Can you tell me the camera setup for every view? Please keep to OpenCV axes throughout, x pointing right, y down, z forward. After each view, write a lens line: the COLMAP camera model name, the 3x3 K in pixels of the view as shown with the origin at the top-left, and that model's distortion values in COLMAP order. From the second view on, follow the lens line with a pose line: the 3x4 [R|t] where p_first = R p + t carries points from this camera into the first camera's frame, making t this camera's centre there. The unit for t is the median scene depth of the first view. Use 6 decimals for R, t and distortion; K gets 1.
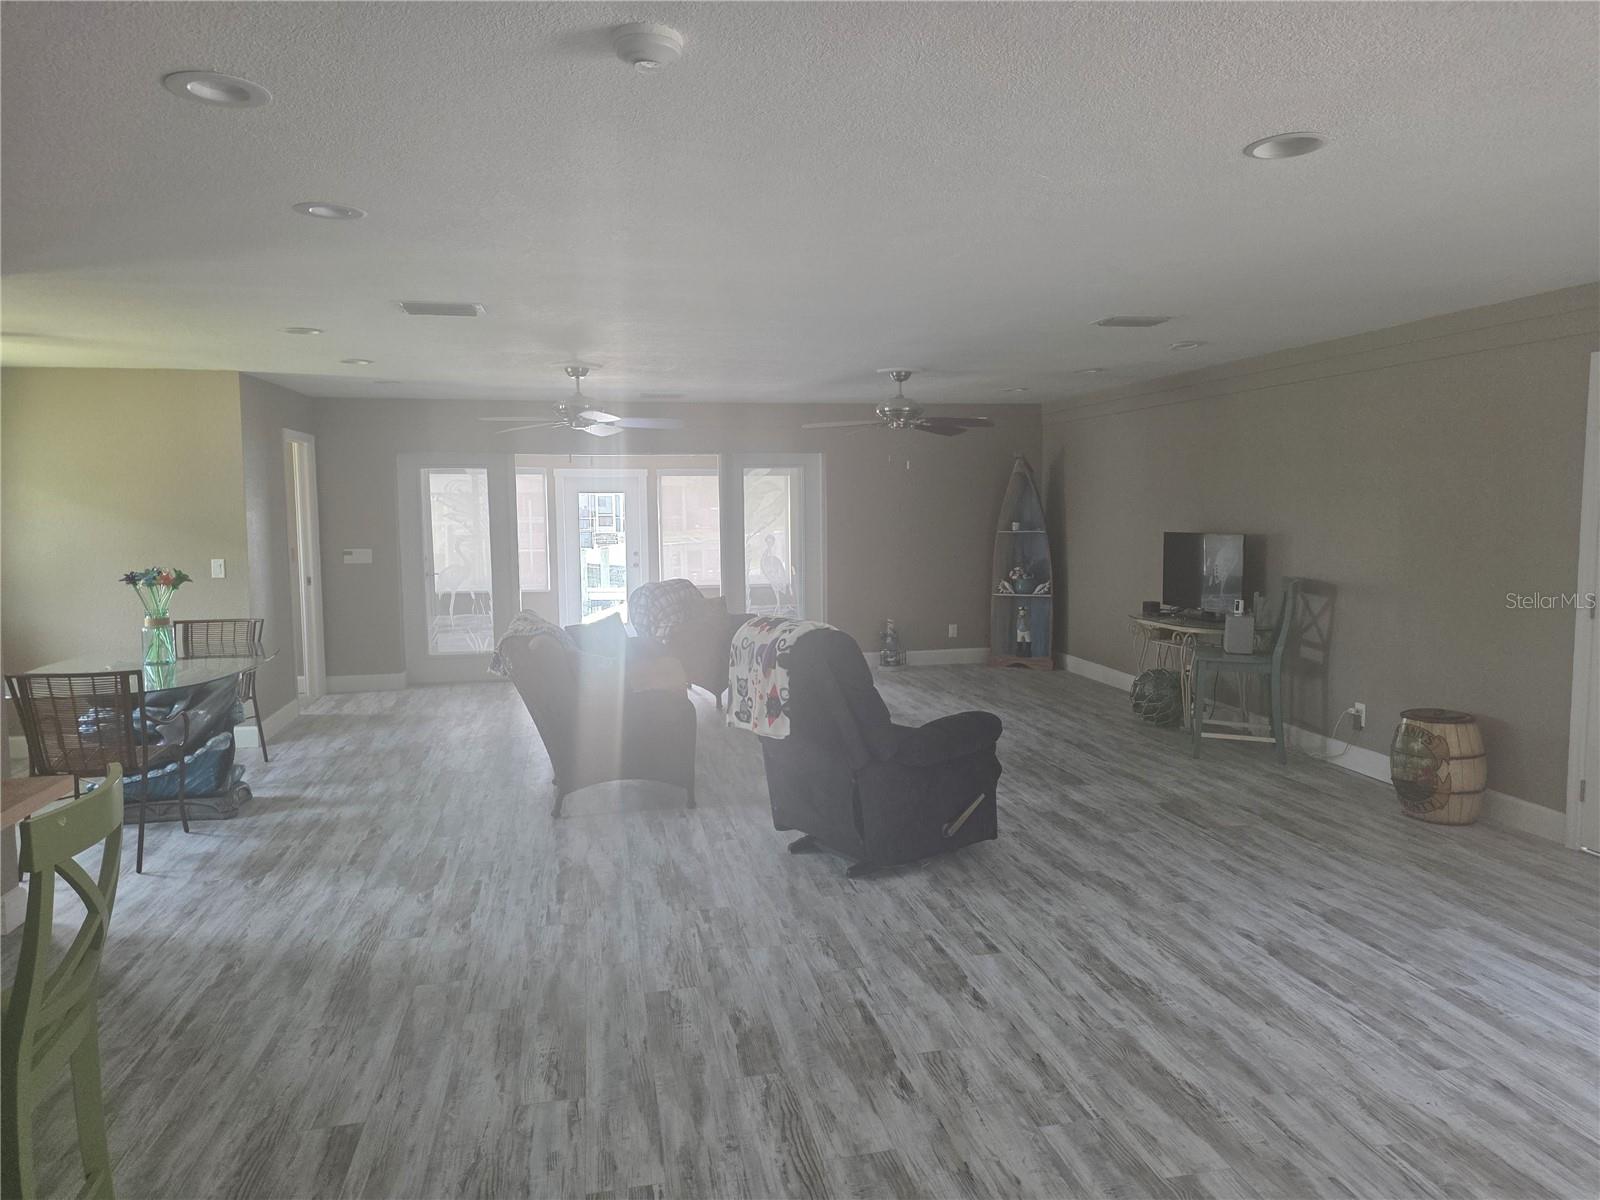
lens RADIAL K [[1056.6, 0, 801.9], [0, 1056.6, 598.7], [0, 0, 1]] dist [0.045754, -0.039647]
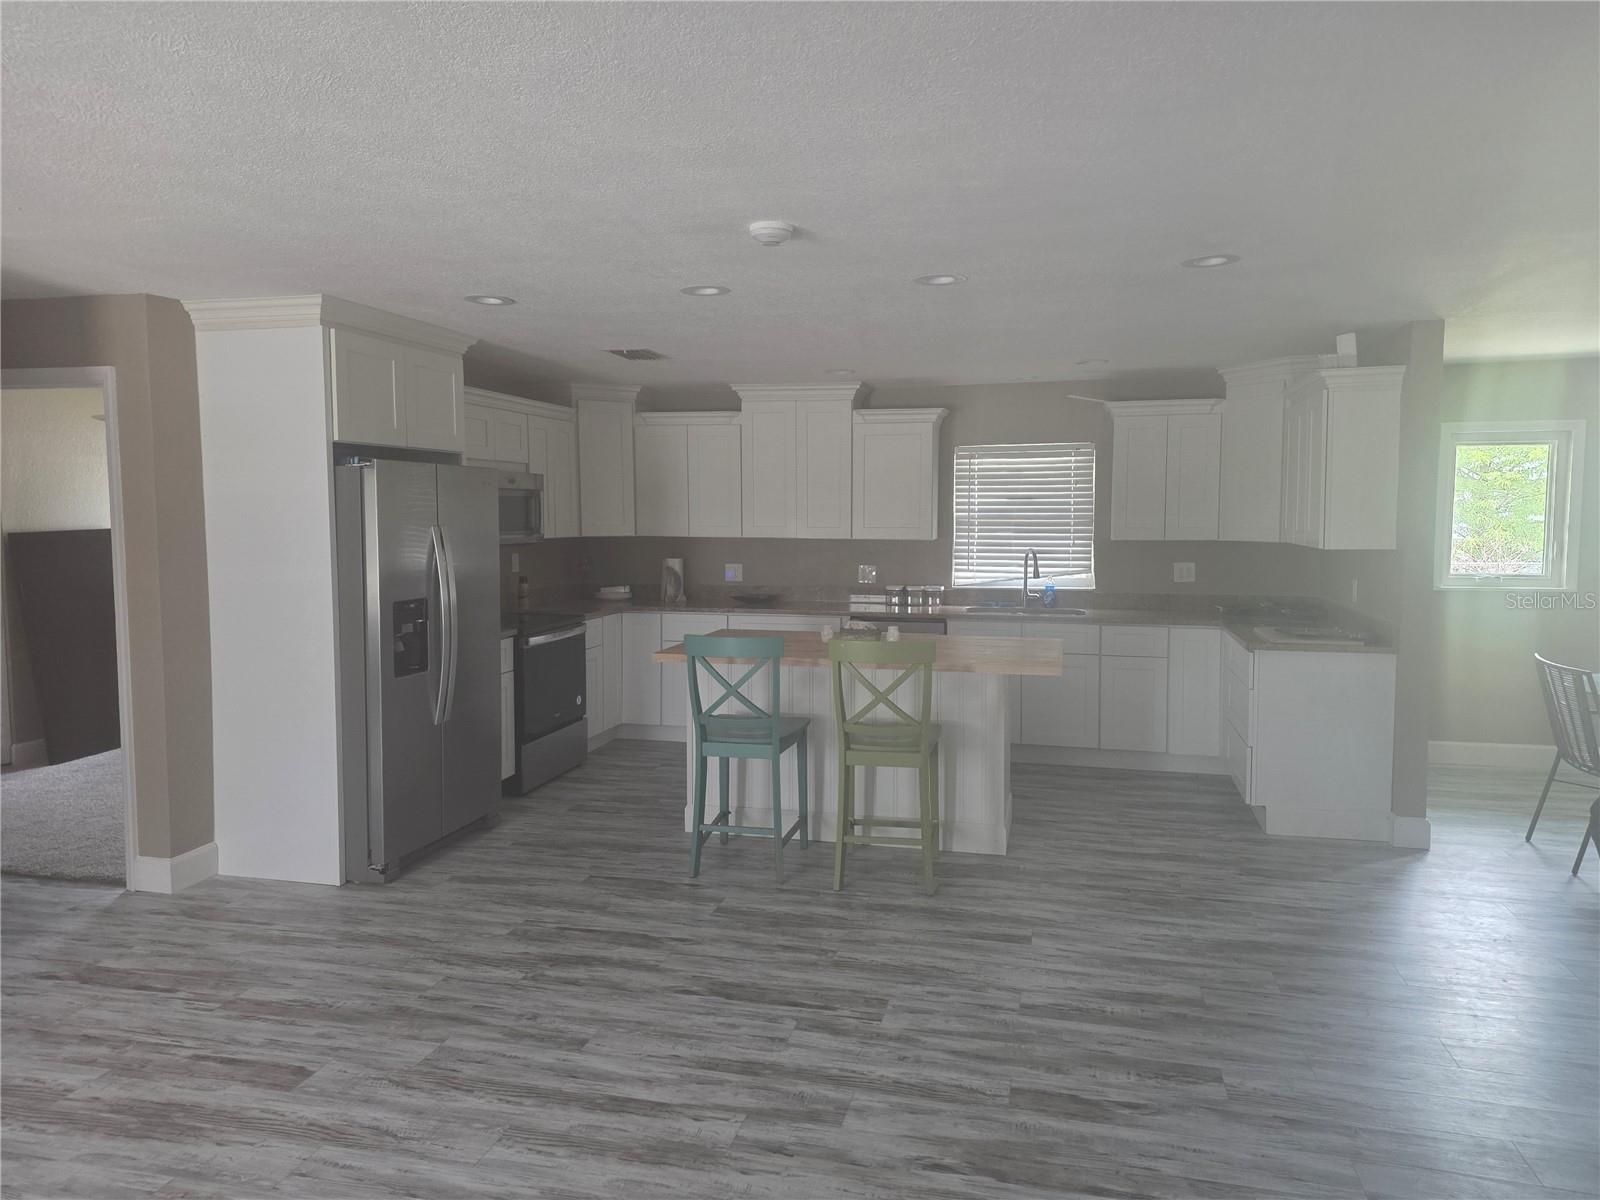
lens RADIAL K [[1056.6, 0, 803.5], [0, 1056.6, 595.1], [0, 0, 1]] dist [0.045754, -0.039647]
pose [[-0.429048, 0.088812, -0.898905, 0.892443], [-0.073749, 0.988388, 0.132853, -0.124323], [0.900266, 0.123294, -0.417516, 1.195991]]
